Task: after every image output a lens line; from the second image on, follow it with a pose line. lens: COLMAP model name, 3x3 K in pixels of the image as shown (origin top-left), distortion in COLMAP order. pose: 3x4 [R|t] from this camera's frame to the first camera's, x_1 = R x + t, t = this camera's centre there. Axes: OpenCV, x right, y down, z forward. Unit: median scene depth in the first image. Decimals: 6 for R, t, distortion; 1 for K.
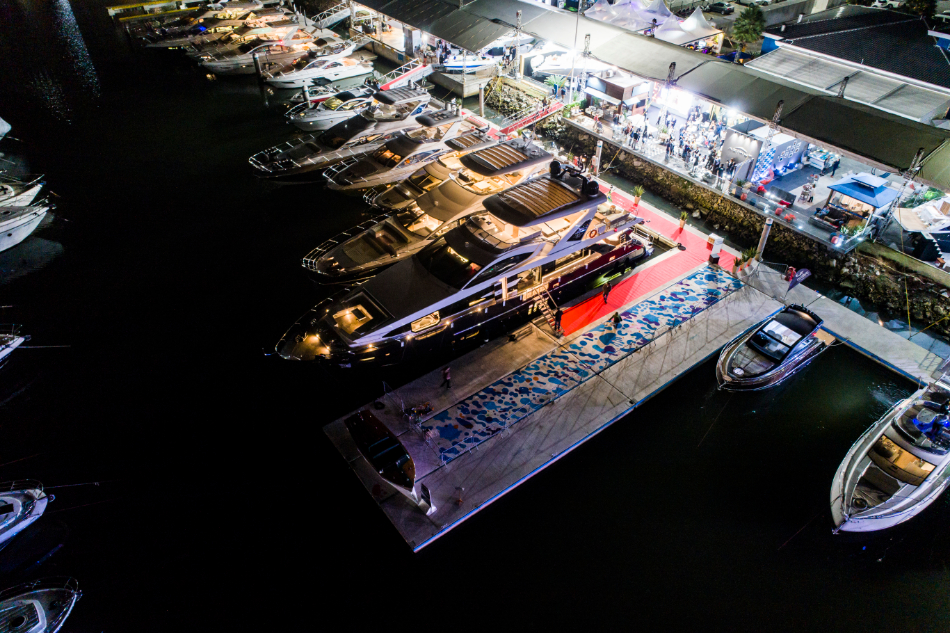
lens RADIAL K [[631.4, 0, 474.8], [0, 631.4, 318.1], [0, 0, 1]] dist [0.012937, 0.002047]
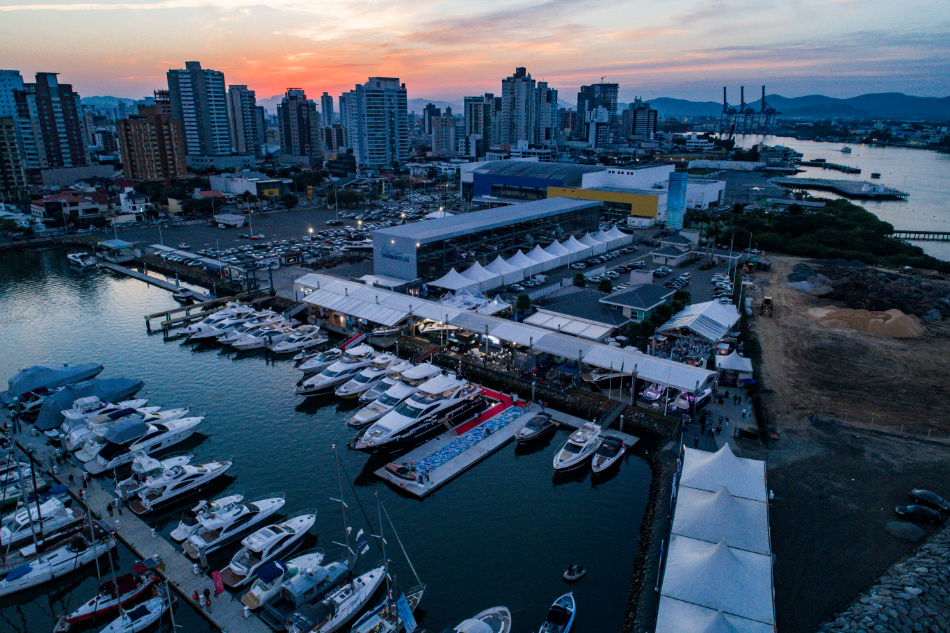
lens RADIAL K [[631.4, 0, 476.9], [0, 631.4, 317.3], [0, 0, 1]] dist [0.012937, 0.002047]
pose [[0.969628, -0.082021, 0.230422, -0.193931], [0.159879, 0.925505, -0.343335, 0.278746], [-0.185096, 0.369747, 0.910509, -0.868295]]
